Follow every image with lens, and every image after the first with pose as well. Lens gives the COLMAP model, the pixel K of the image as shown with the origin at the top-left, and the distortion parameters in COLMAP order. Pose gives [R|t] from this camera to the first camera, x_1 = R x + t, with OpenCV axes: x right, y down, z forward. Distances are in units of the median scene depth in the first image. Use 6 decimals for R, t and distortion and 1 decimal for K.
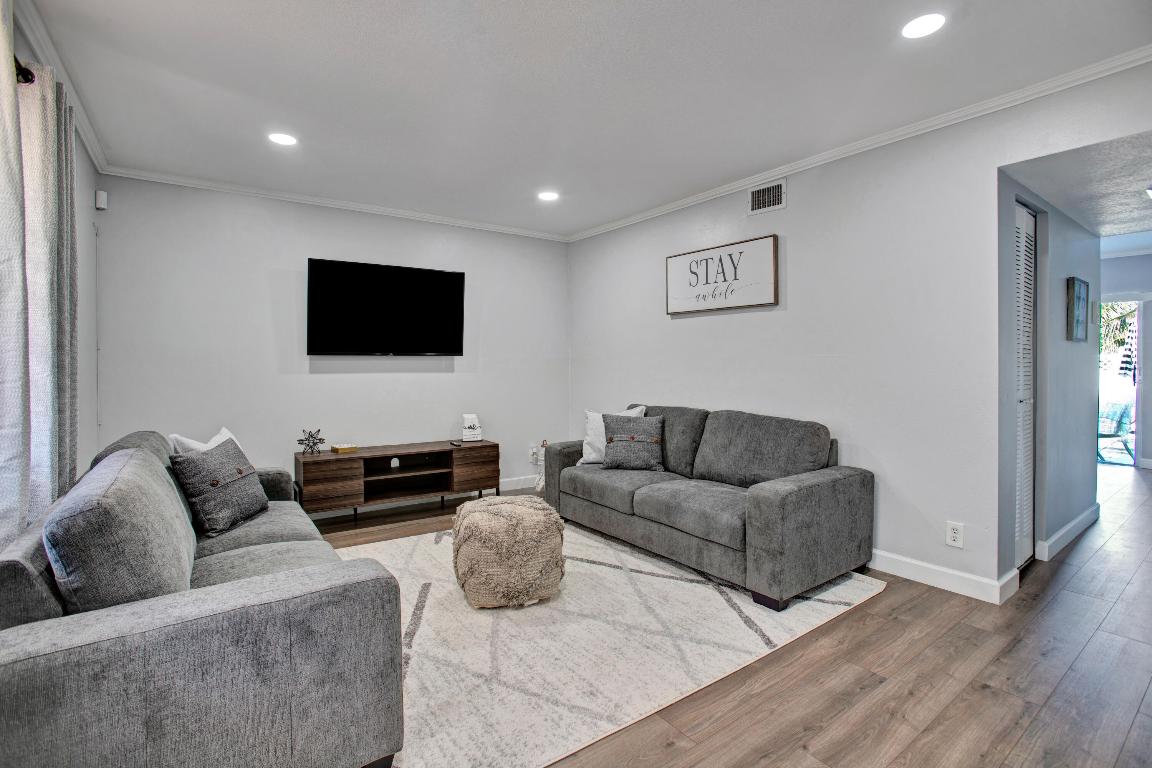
lens RADIAL K [[542.3, 0, 566.4], [0, 542.3, 374.0], [0, 0, 1]] dist [-0.045855, 0.001340]
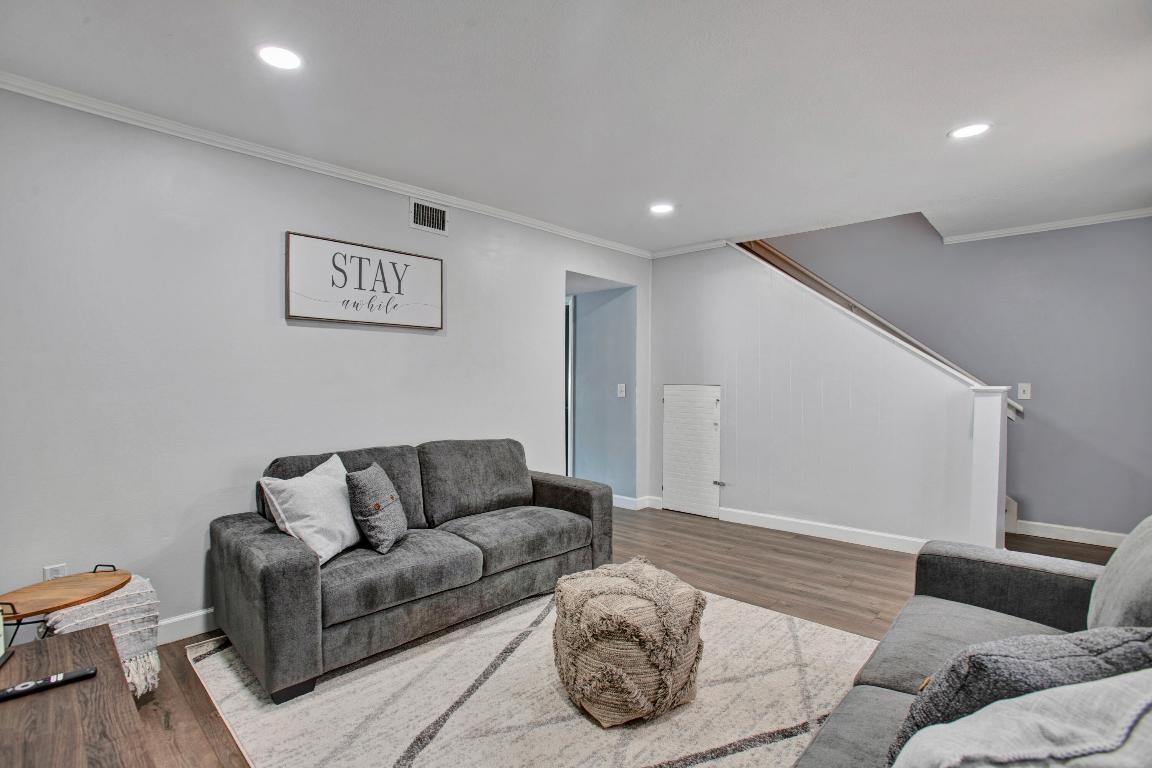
lens RADIAL K [[557.0, 0, 577.0], [0, 557.0, 396.4], [0, 0, 1]] dist [-0.049923, 0.000237]
pose [[-0.210210, -0.021975, 0.977409, -0.624336], [0.027952, 0.999204, 0.028476, -0.025676], [-0.977257, 0.033306, -0.209428, 0.905572]]
